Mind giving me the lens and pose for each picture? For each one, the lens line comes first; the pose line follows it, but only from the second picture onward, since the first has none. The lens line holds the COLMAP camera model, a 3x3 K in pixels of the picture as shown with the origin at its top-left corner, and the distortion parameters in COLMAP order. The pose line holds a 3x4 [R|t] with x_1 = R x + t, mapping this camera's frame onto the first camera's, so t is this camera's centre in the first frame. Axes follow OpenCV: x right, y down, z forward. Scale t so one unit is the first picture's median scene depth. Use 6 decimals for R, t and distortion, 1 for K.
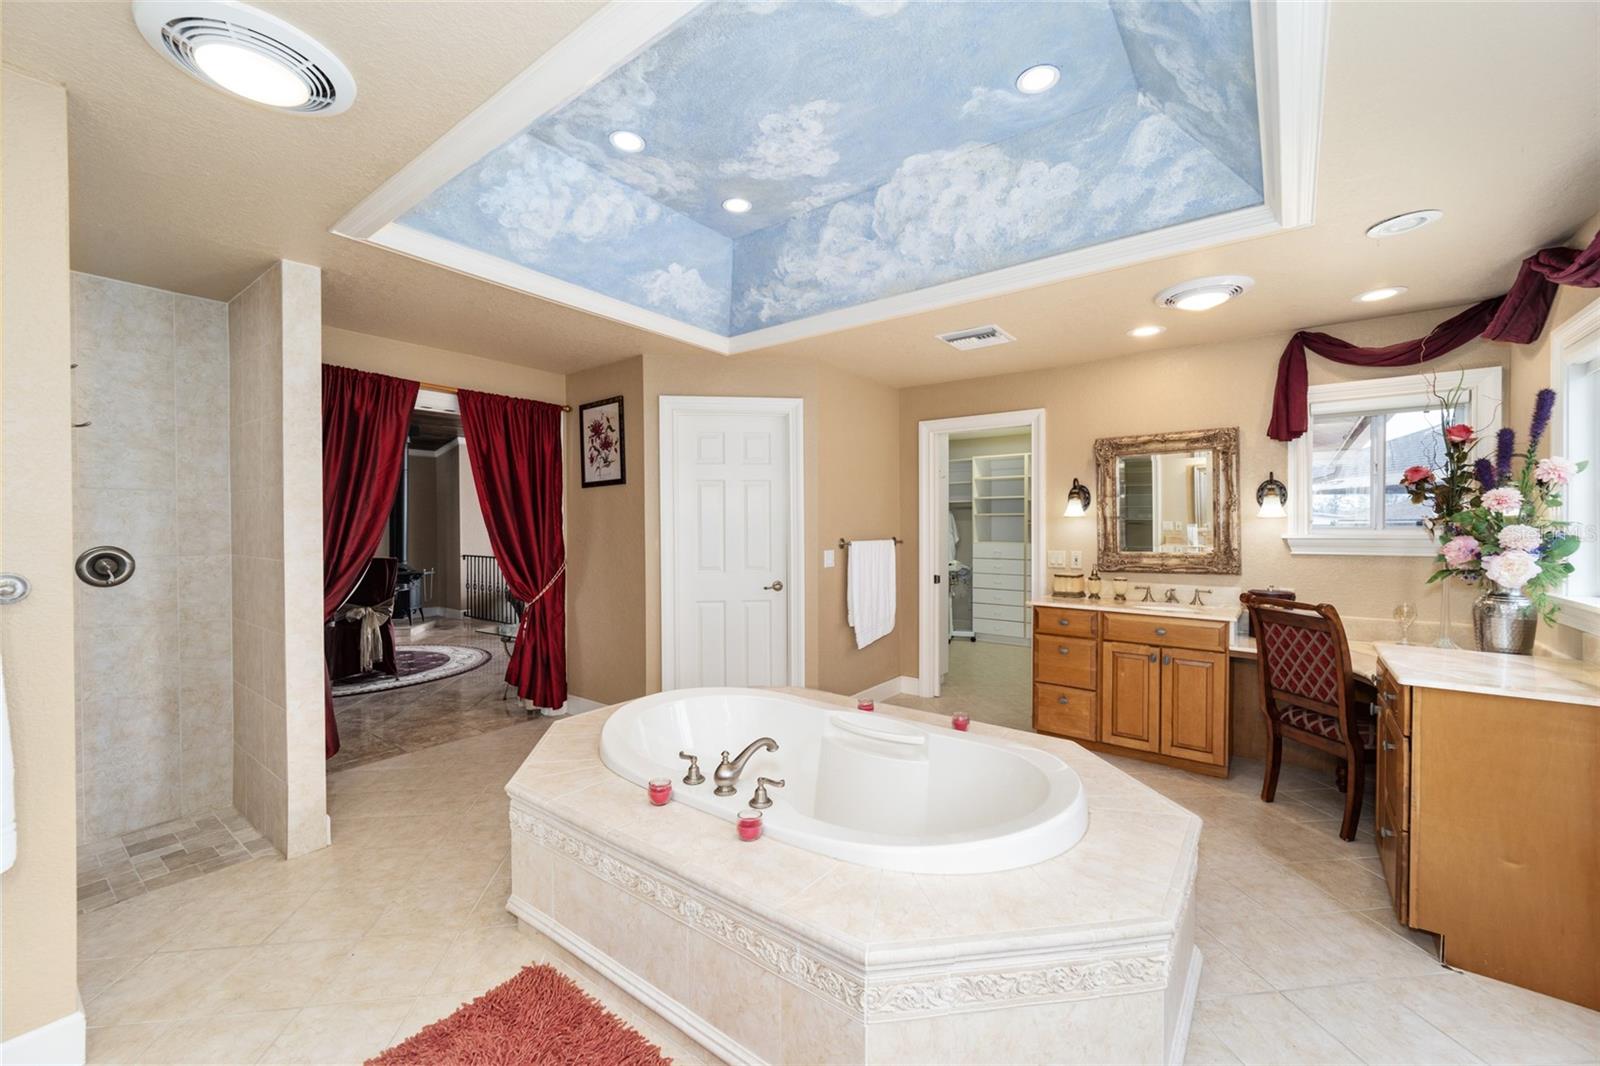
lens RADIAL K [[631.0, 0, 797.8], [0, 631.0, 528.0], [0, 0, 1]] dist [-0.003482, -0.002631]
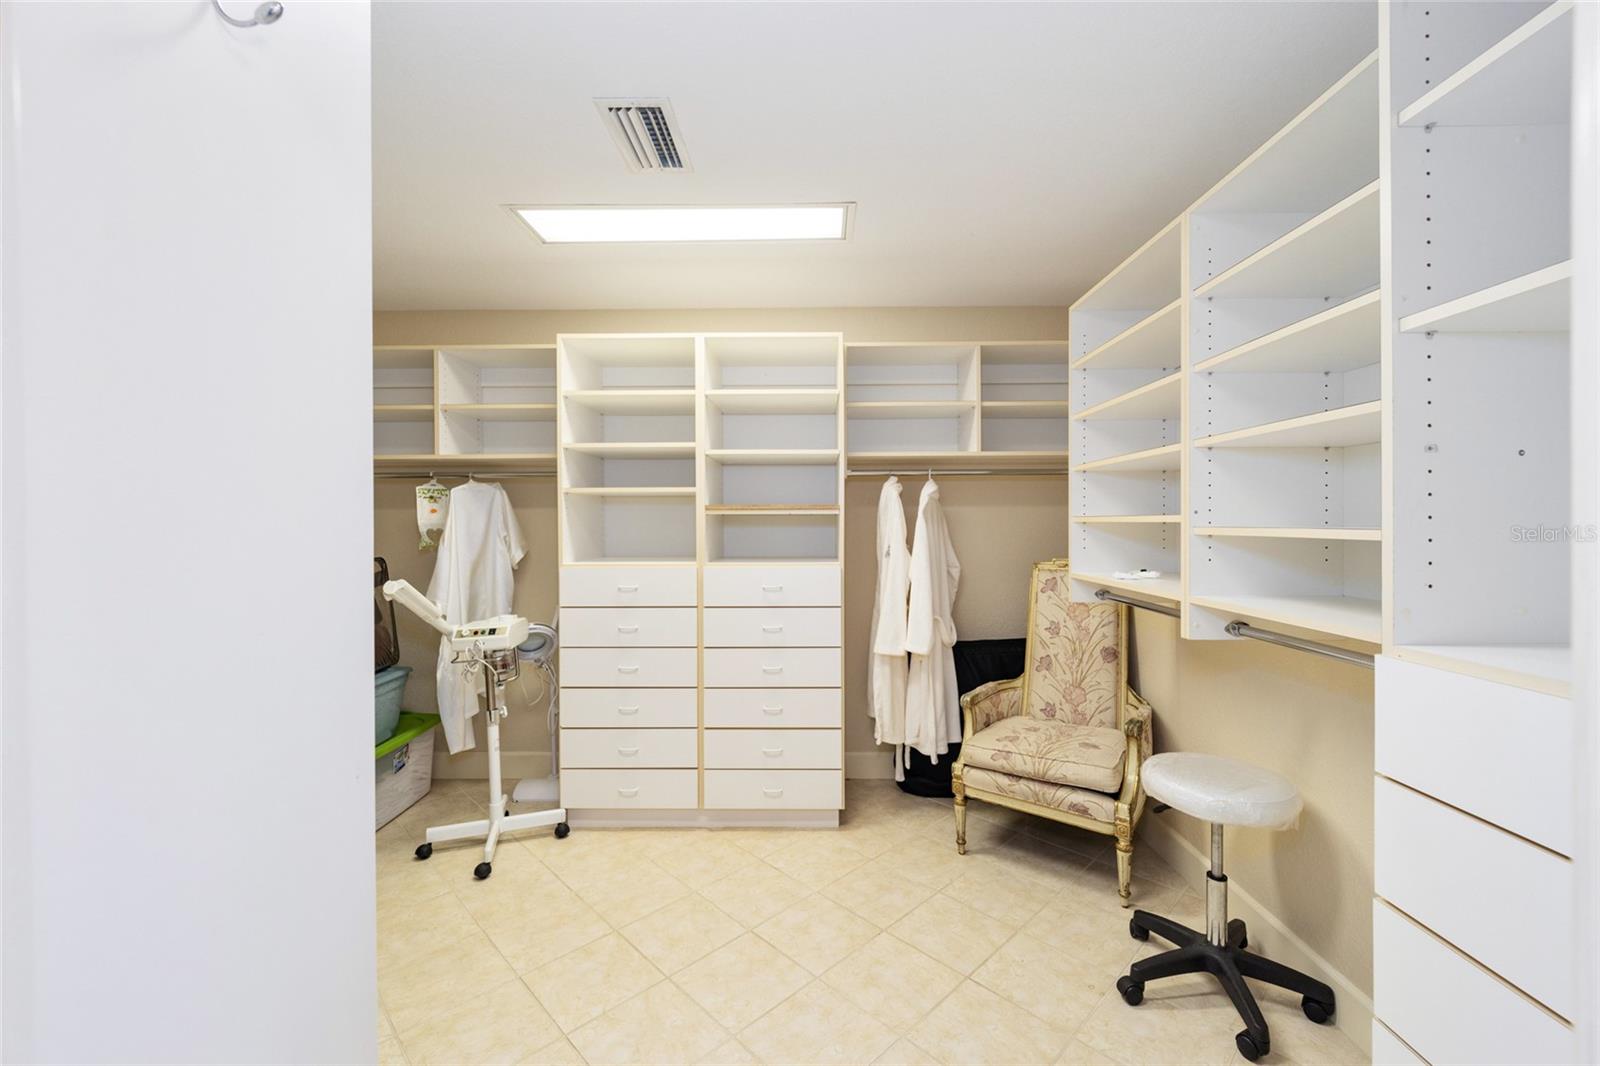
lens RADIAL K [[631.0, 0, 802.9], [0, 631.0, 533.2], [0, 0, 1]] dist [-0.003482, -0.002631]
pose [[0.798753, 0.000350, 0.601659, 0.170179], [0.006589, 0.999935, -0.009330, 0.009988], [-0.601623, 0.011417, 0.798699, 0.624592]]
